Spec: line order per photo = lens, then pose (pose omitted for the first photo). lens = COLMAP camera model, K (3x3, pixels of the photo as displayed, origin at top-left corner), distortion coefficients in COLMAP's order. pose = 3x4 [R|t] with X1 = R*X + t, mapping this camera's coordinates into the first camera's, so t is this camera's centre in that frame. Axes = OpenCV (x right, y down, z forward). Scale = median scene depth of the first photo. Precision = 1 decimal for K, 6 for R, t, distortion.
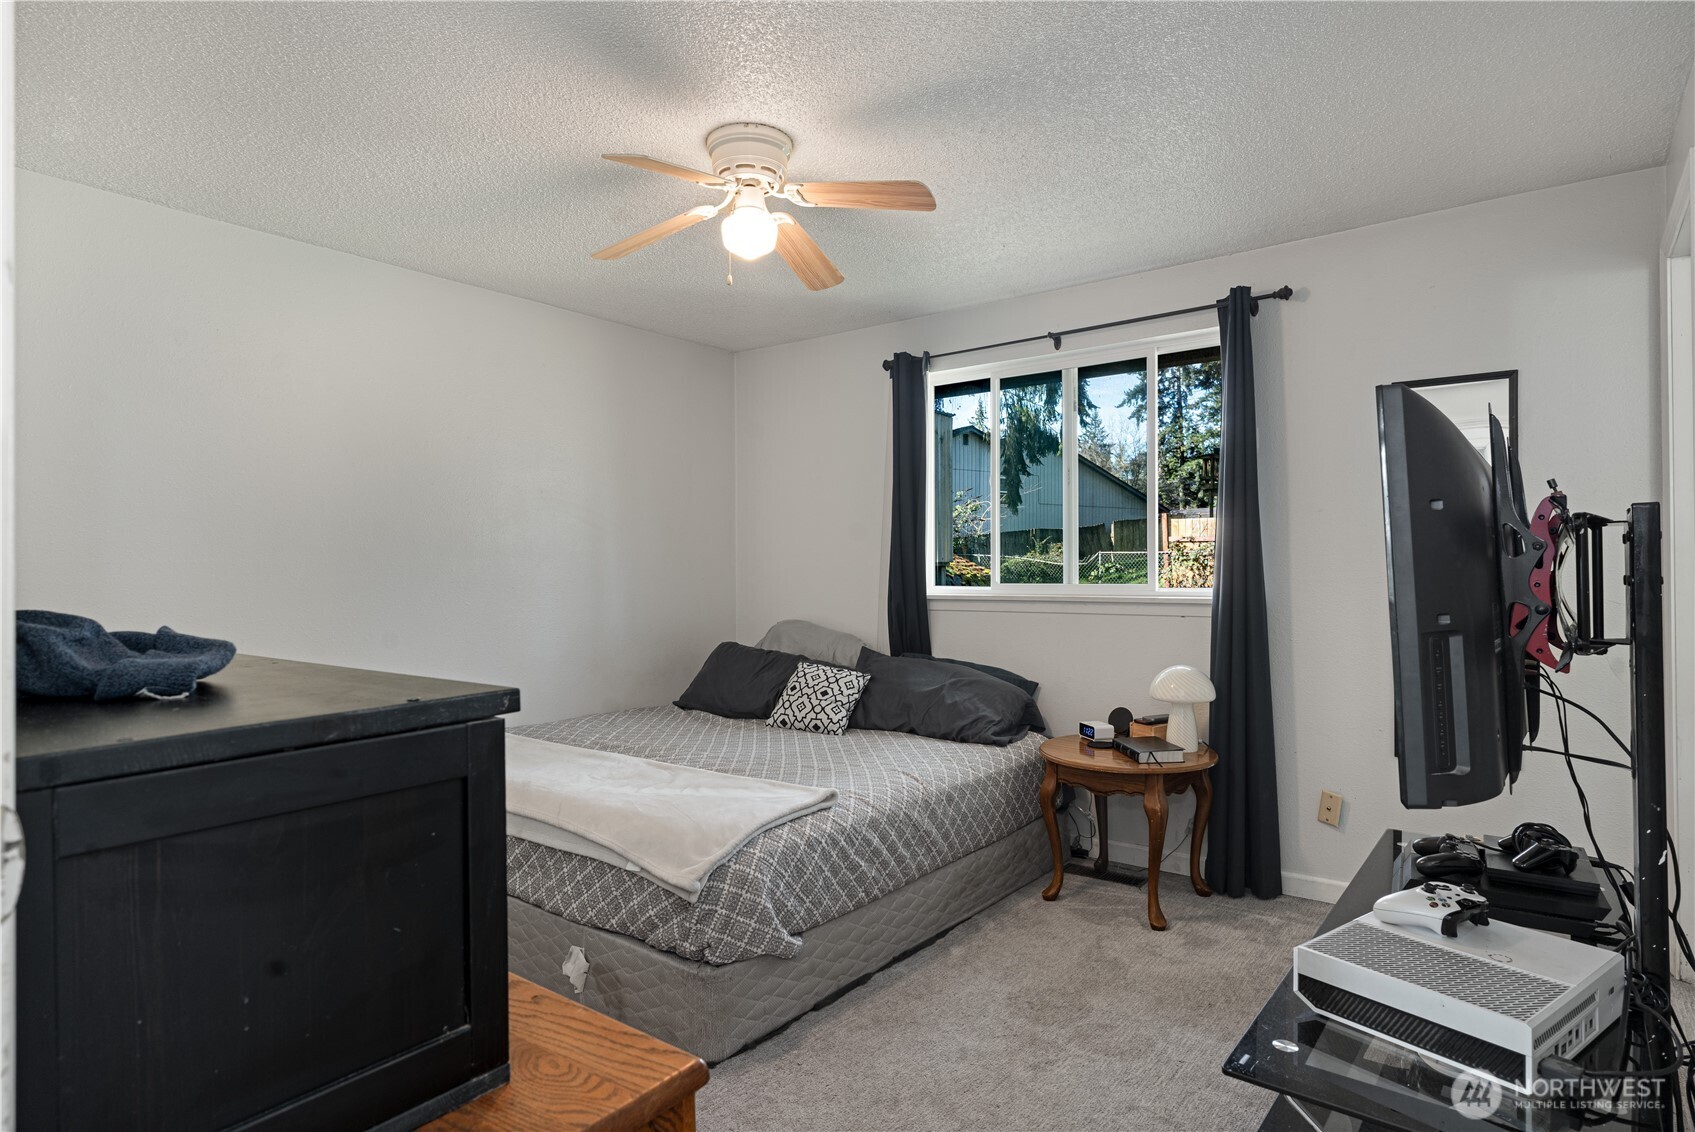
lens RADIAL K [[930.3, 0, 845.8], [0, 930.3, 563.4], [0, 0, 1]] dist [-0.002089, 0.004011]
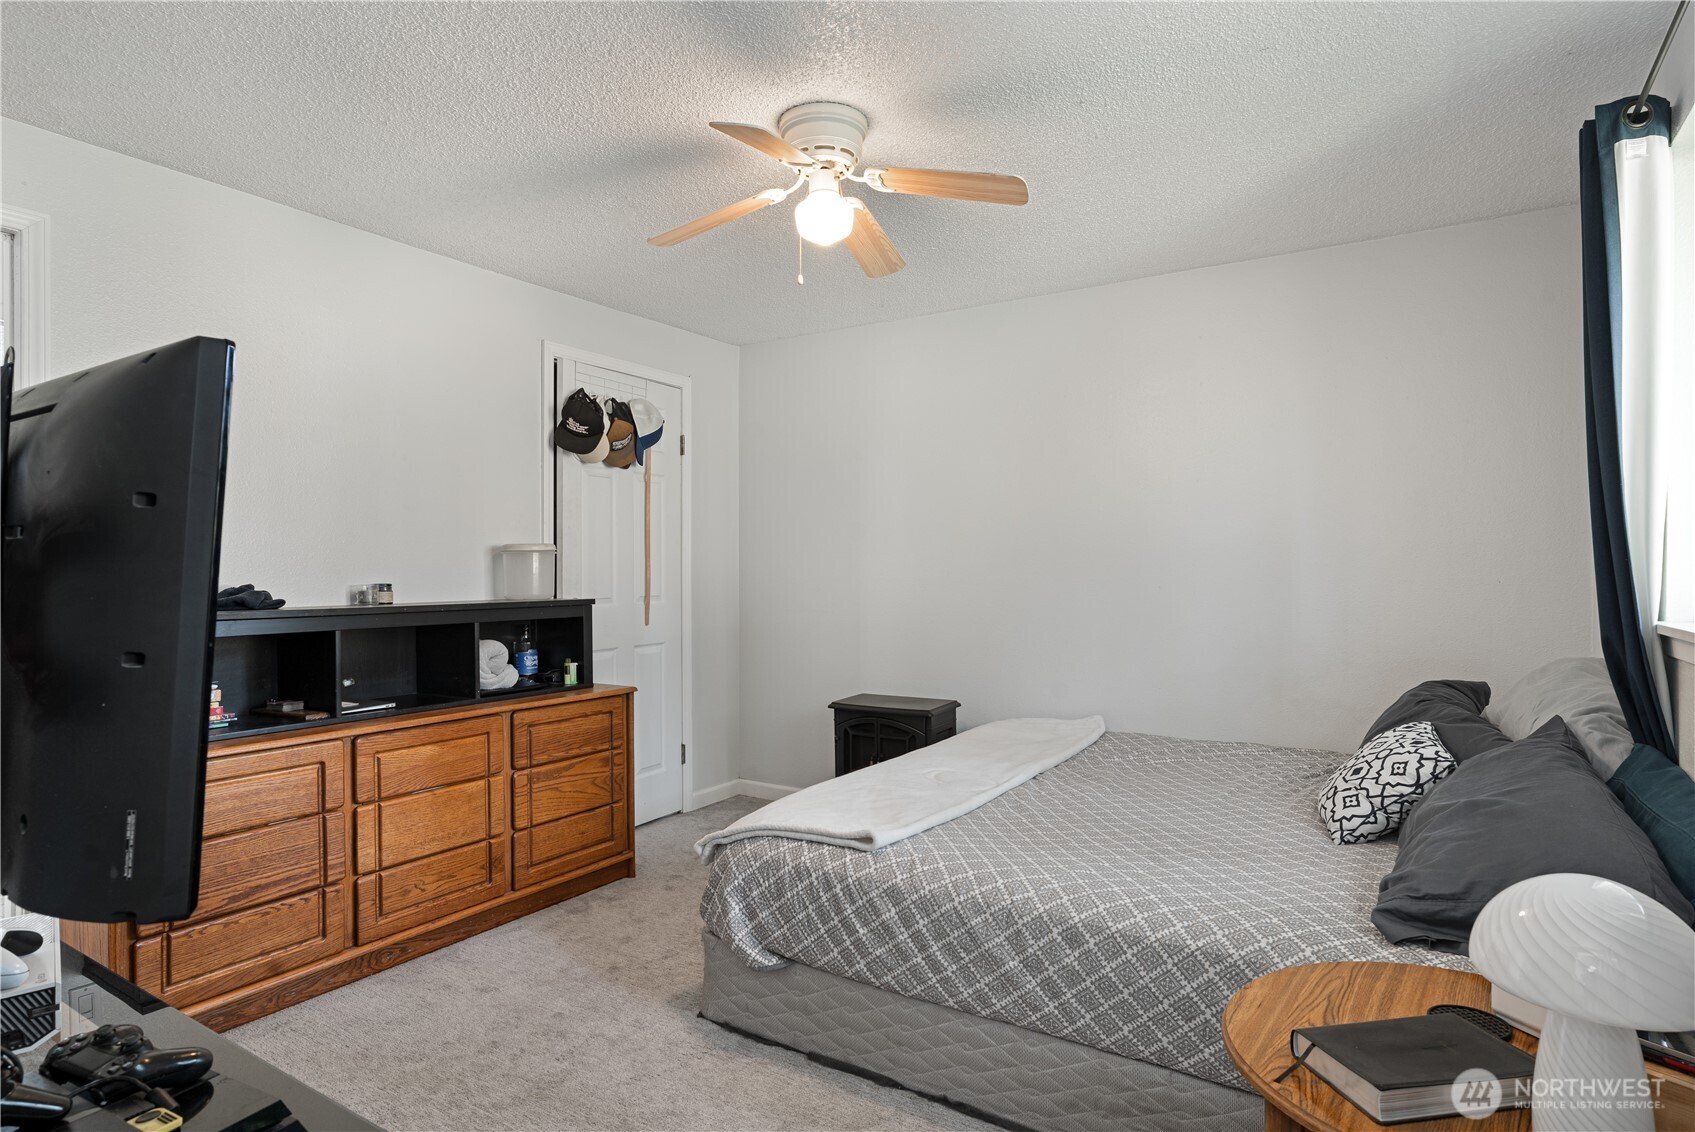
lens RADIAL K [[930.3, 0, 845.1], [0, 930.3, 566.2], [0, 0, 1]] dist [-0.002089, 0.004011]
pose [[0.083355, -0.000209, -0.996520, 0.822301], [0.008698, 0.999962, 0.000518, 0.001971], [0.996482, -0.008711, 0.083354, 0.909014]]
